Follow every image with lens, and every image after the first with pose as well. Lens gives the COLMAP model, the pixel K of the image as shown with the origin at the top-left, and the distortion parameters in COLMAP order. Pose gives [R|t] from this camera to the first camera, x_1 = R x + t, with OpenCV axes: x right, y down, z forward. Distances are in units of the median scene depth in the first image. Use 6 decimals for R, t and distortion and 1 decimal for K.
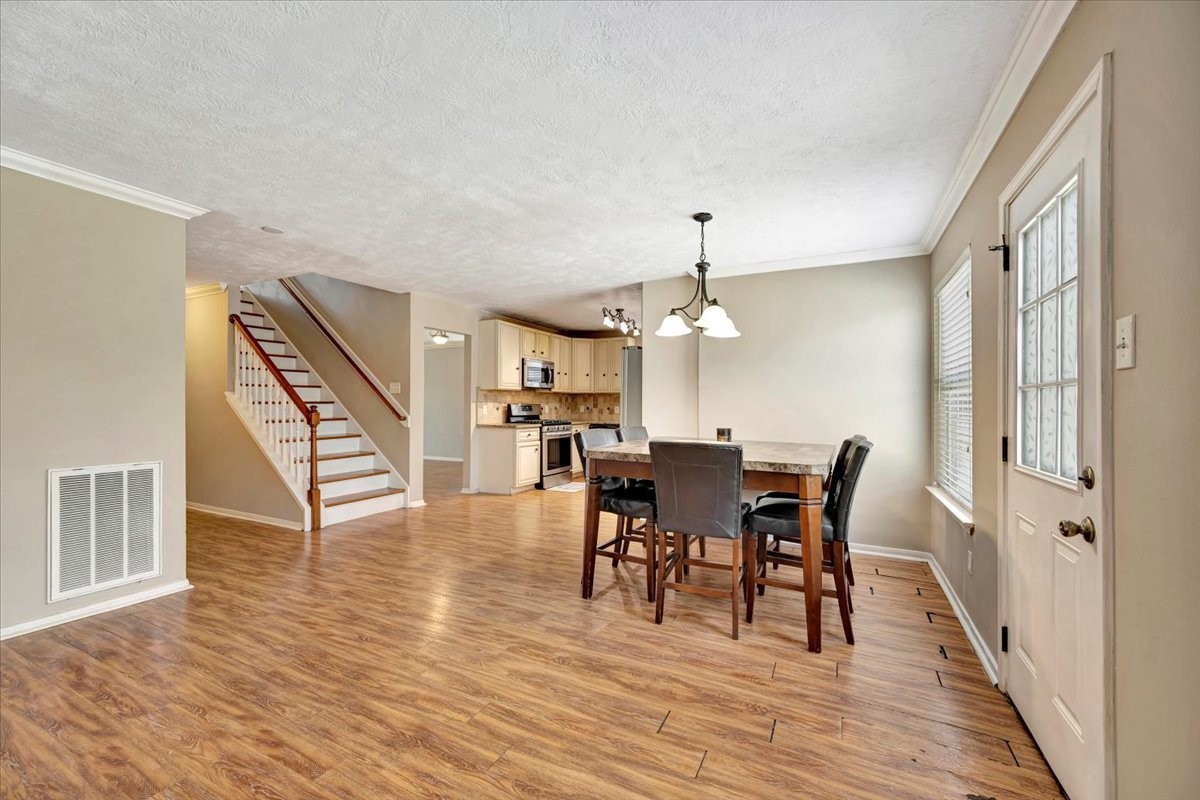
lens RADIAL K [[490.6, 0, 594.8], [0, 490.6, 408.7], [0, 0, 1]] dist [0.011750, -0.000521]
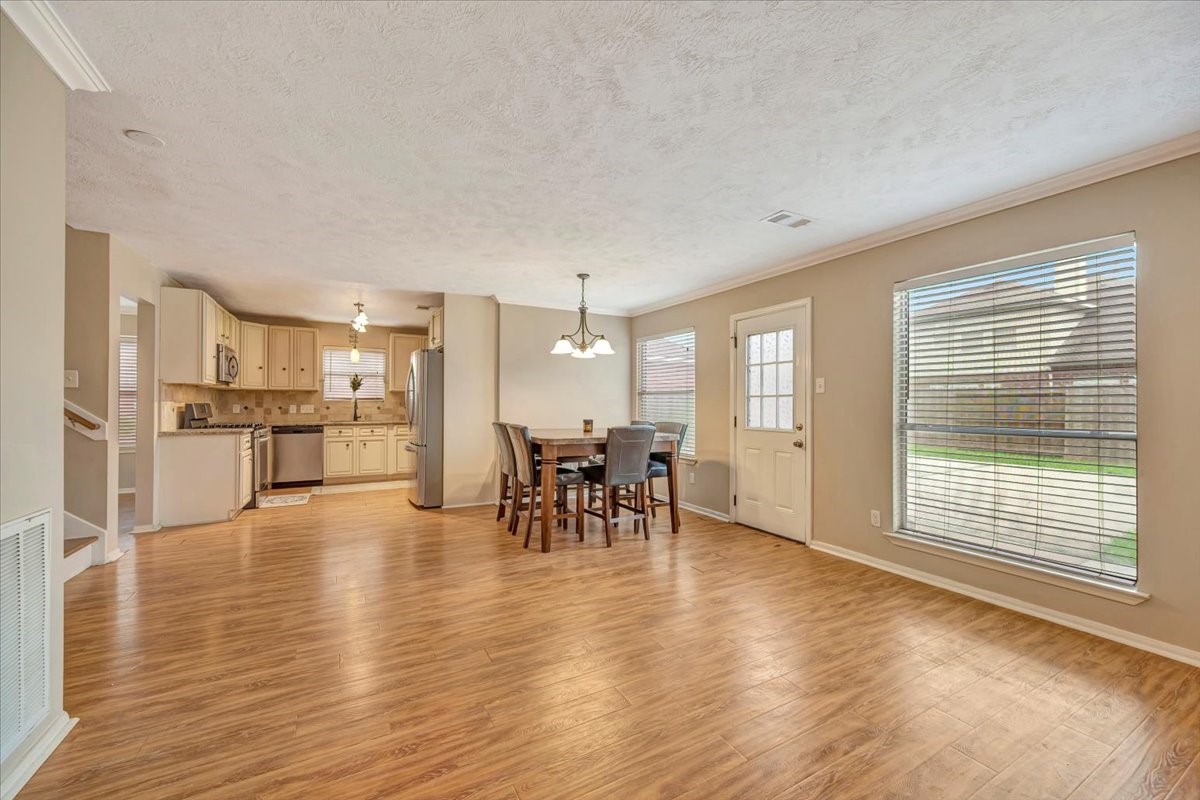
lens RADIAL K [[473.2, 0, 610.3], [0, 473.2, 404.0], [0, 0, 1]] dist [0.000931, -0.000638]
pose [[0.543845, -0.006108, 0.839163, -0.647517], [0.008783, 0.999960, 0.001587, -0.006275], [-0.839140, 0.006508, 0.543877, 0.112809]]
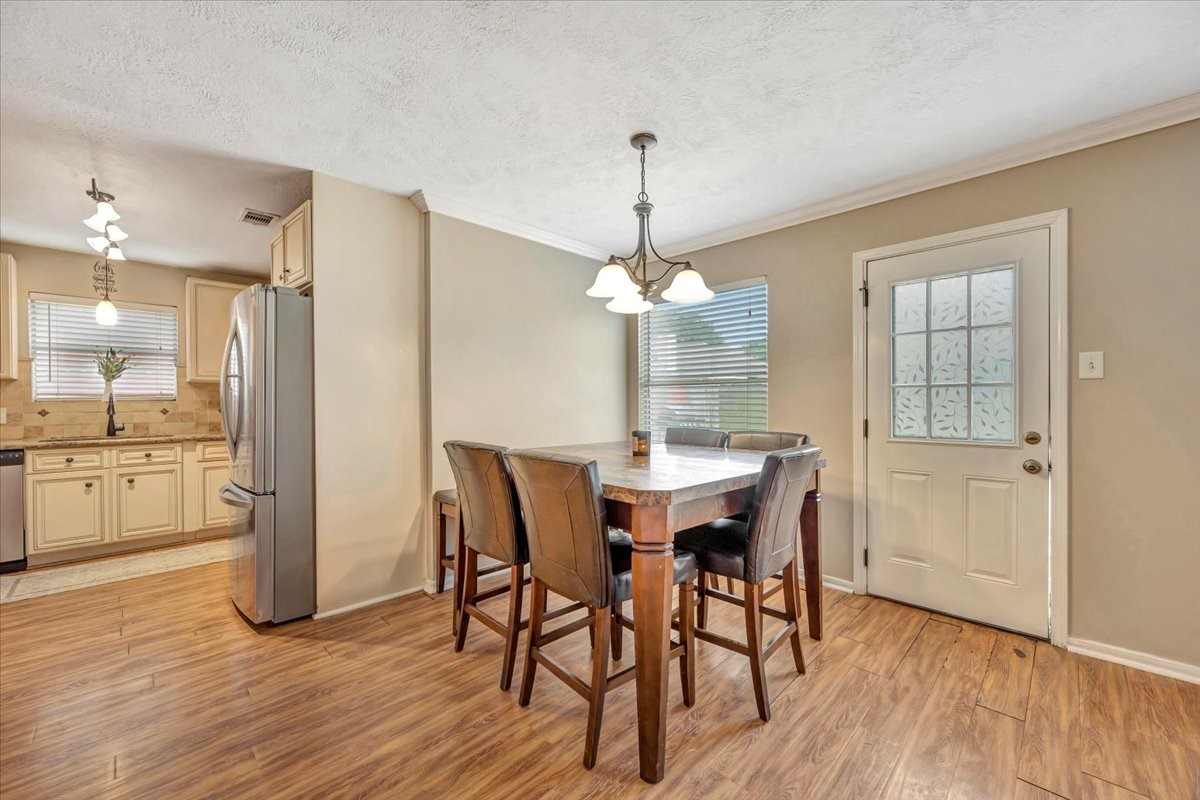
lens RADIAL K [[473.2, 0, 606.3], [0, 473.2, 406.4], [0, 0, 1]] dist [0.000931, -0.000638]
pose [[0.295280, -0.019762, 0.955206, -0.327367], [0.015885, 0.999749, 0.015773, -0.007950], [-0.955279, 0.010516, 0.295520, 0.594584]]
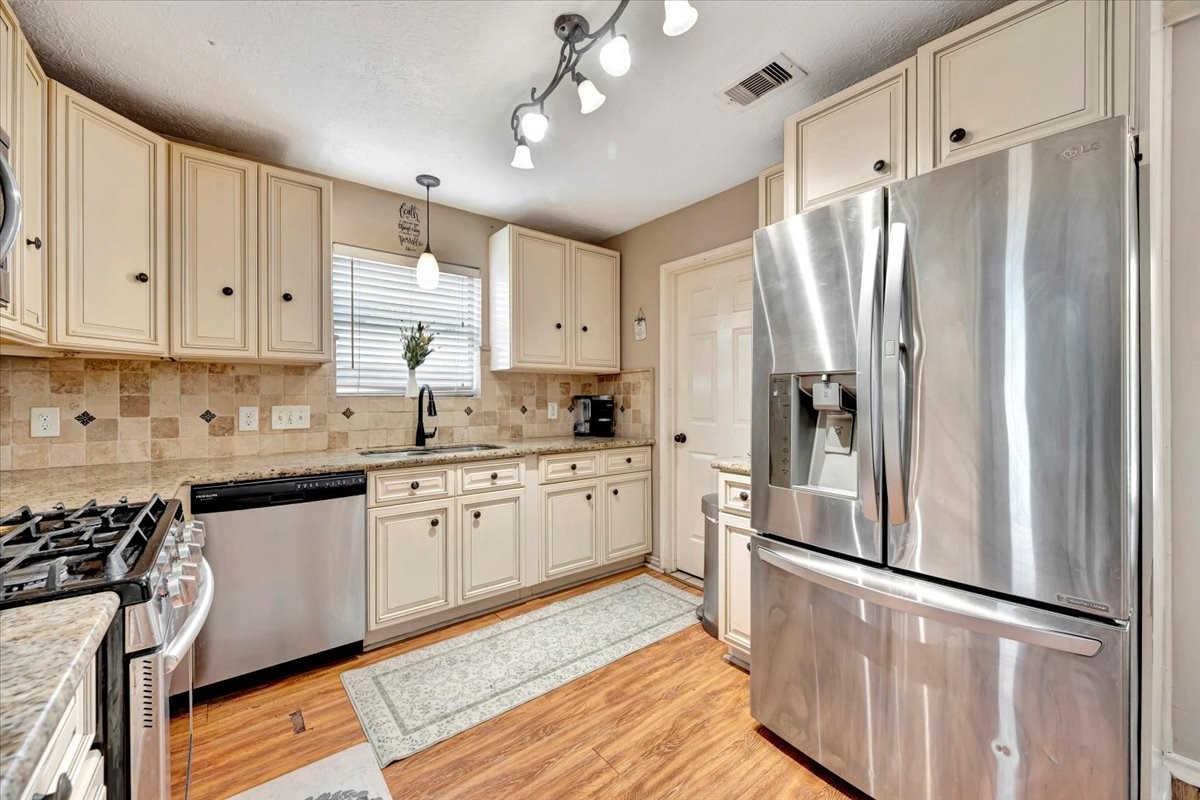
lens RADIAL K [[473.2, 0, 610.0], [0, 473.2, 399.0], [0, 0, 1]] dist [0.000931, -0.000638]
pose [[0.400482, -0.011894, 0.916227, -0.236174], [0.014714, 0.999870, 0.006549, -0.015610], [-0.916187, 0.010859, 0.400605, 1.239523]]
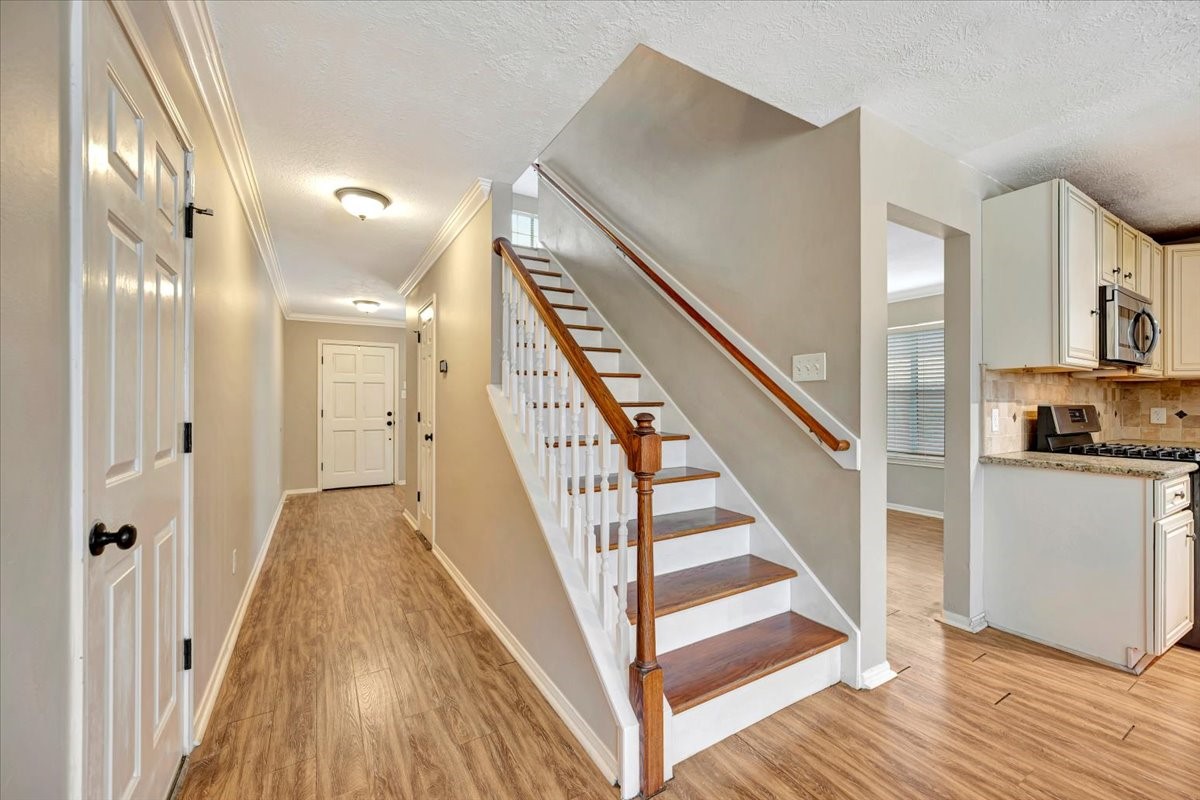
lens RADIAL K [[473.2, 0, 595.4], [0, 473.2, 399.7], [0, 0, 1]] dist [0.000931, -0.000638]
pose [[0.846525, -0.011605, -0.532222, -0.425012], [-0.000171, 0.999756, -0.022072, -0.008756], [0.532348, 0.018776, 0.846317, 0.705116]]
